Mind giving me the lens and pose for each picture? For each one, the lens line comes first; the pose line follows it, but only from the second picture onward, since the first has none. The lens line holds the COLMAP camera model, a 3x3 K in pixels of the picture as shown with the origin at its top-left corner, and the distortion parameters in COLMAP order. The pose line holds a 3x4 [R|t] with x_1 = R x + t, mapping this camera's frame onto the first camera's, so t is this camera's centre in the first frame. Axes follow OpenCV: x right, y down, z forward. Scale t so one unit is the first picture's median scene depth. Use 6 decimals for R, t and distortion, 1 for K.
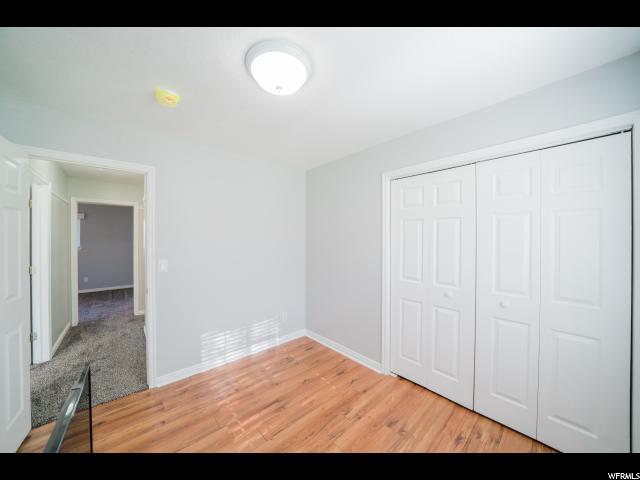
lens RADIAL K [[235.0, 0, 321.4], [0, 235.0, 241.5], [0, 0, 1]] dist [0.000542, 0.000039]
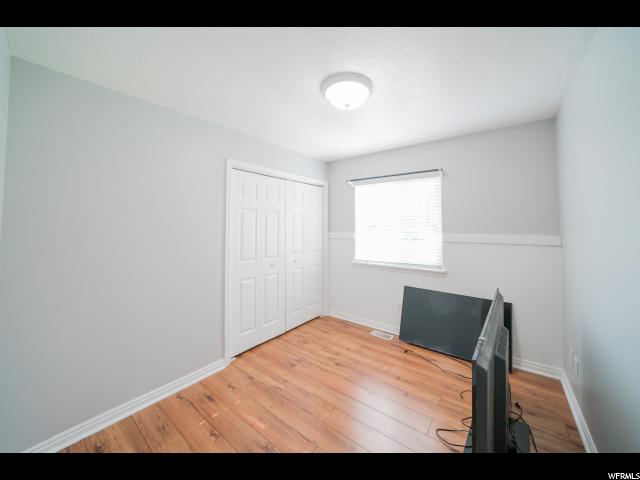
lens RADIAL K [[291.2, 0, 319.9], [0, 291.2, 224.5], [0, 0, 1]] dist [-0.000071, -0.000028]
pose [[-0.244592, -0.008583, 0.969588, -1.101681], [0.008222, 0.999907, 0.010926, -0.024843], [-0.969591, 0.010645, -0.244498, 1.037695]]
